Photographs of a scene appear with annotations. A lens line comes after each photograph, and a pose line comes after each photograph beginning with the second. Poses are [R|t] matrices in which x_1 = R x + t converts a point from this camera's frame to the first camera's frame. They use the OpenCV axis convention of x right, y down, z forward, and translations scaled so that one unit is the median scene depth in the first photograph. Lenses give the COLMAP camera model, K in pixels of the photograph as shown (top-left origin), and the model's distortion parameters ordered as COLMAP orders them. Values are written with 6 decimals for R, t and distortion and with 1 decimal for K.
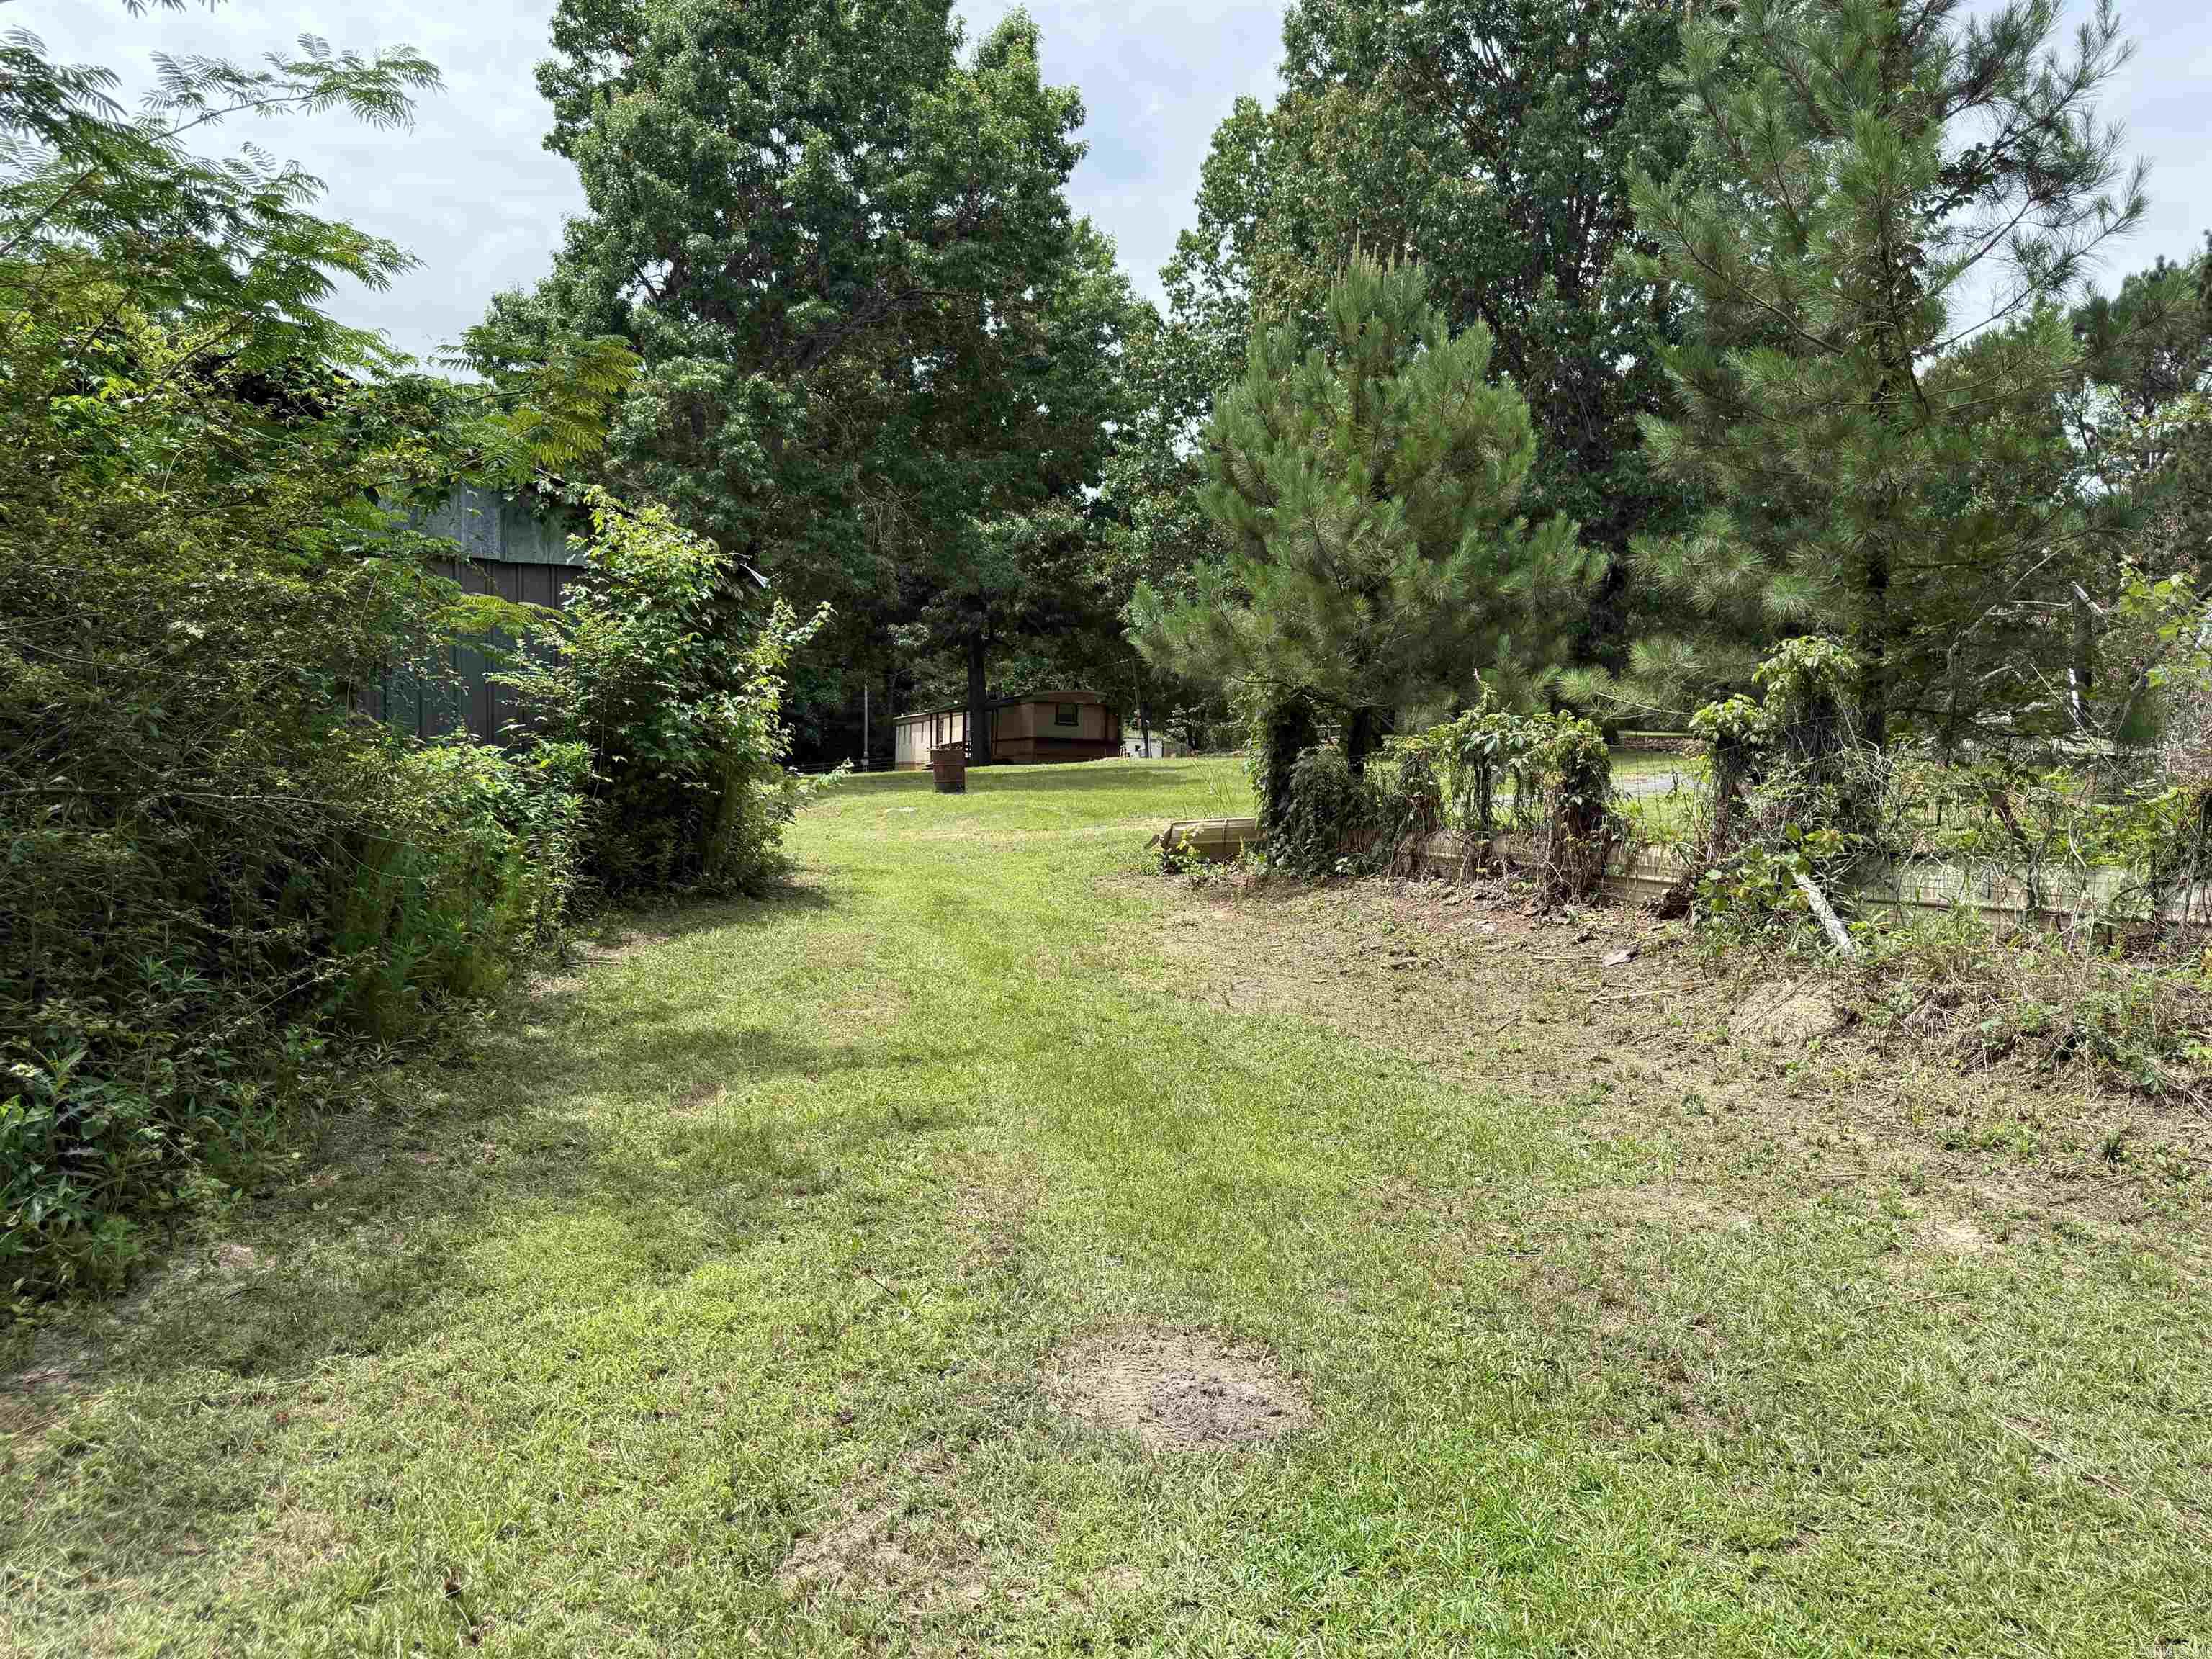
lens RADIAL K [[1563.9, 0, 1114.7], [0, 1563.9, 833.4], [0, 0, 1]] dist [0.088449, -0.093191]
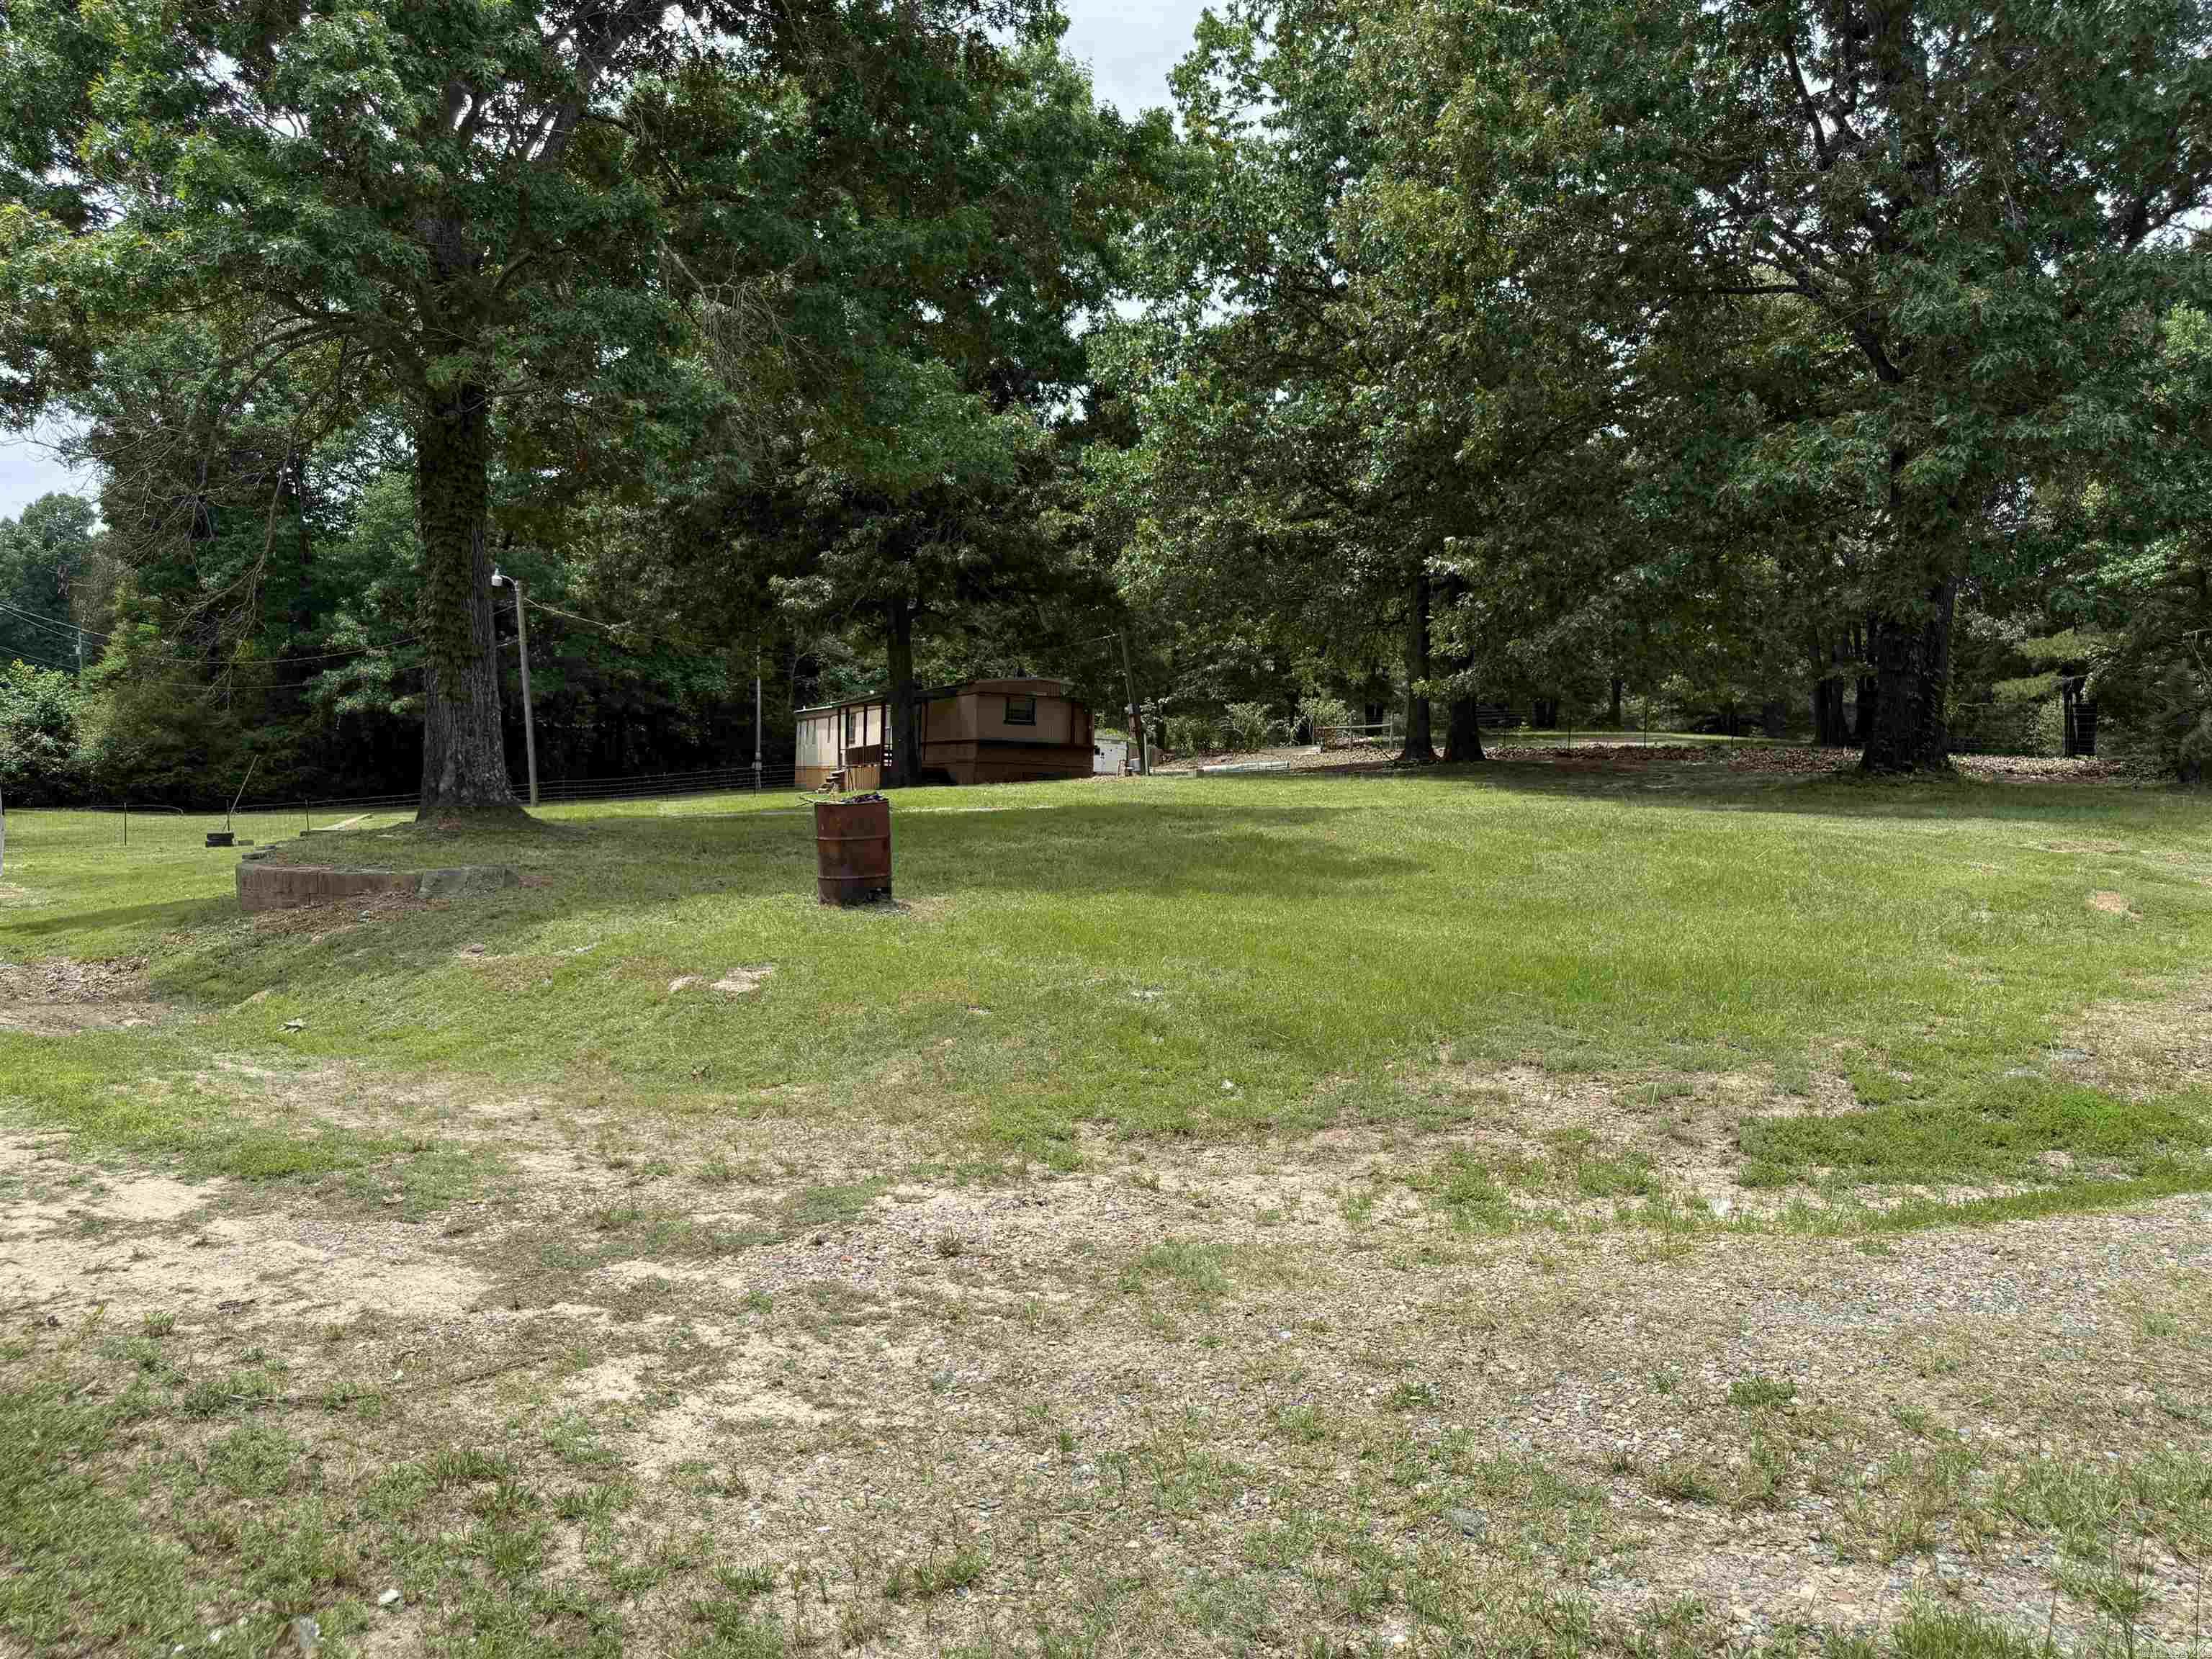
lens RADIAL K [[1551.4, 0, 1102.0], [0, 1551.4, 852.9], [0, 0, 1]] dist [0.094855, -0.160271]
pose [[0.998937, 0.005057, 0.045814, -0.026201], [-0.005909, 0.999812, 0.018479, -0.022361], [-0.045712, -0.018730, 0.998779, 0.261440]]
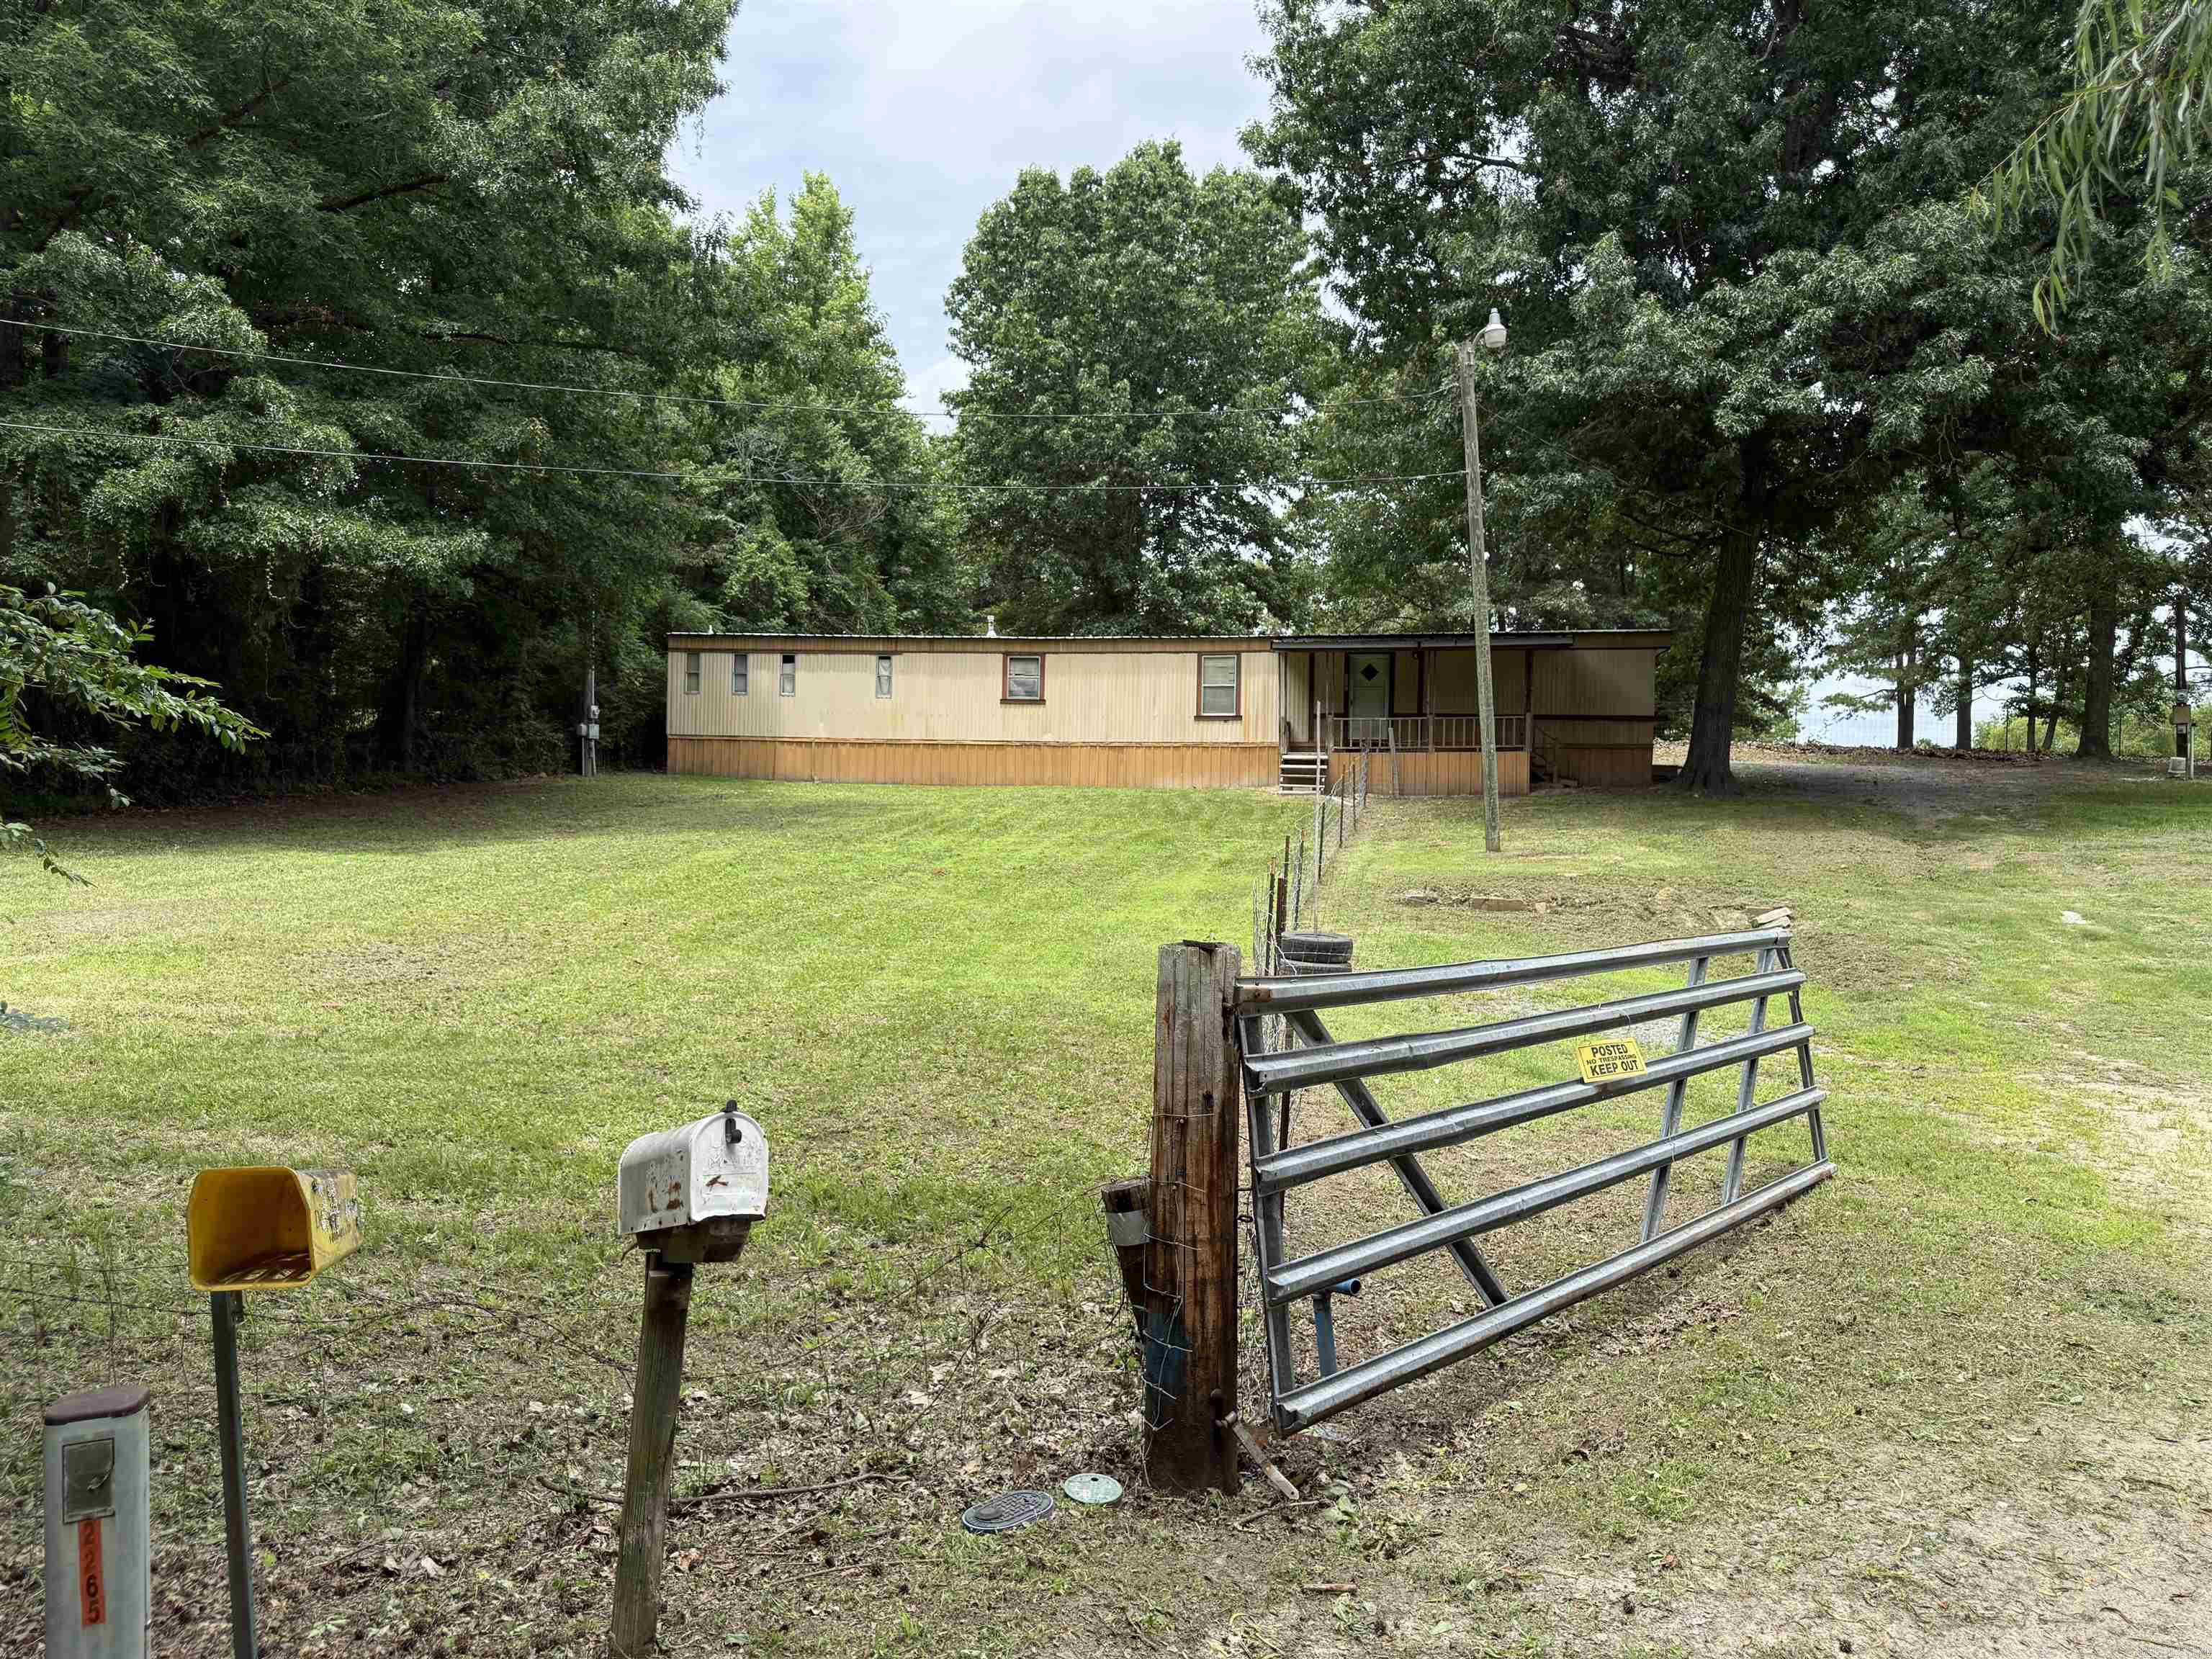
lens RADIAL K [[1552.2, 0, 1099.7], [0, 1552.2, 836.6], [0, 0, 1]] dist [0.191761, -0.430299]
pose [[0.543435, -0.024786, 0.839085, -0.629299], [0.005742, 0.999650, 0.025810, -0.037414], [-0.839431, -0.009208, 0.543388, 0.923366]]
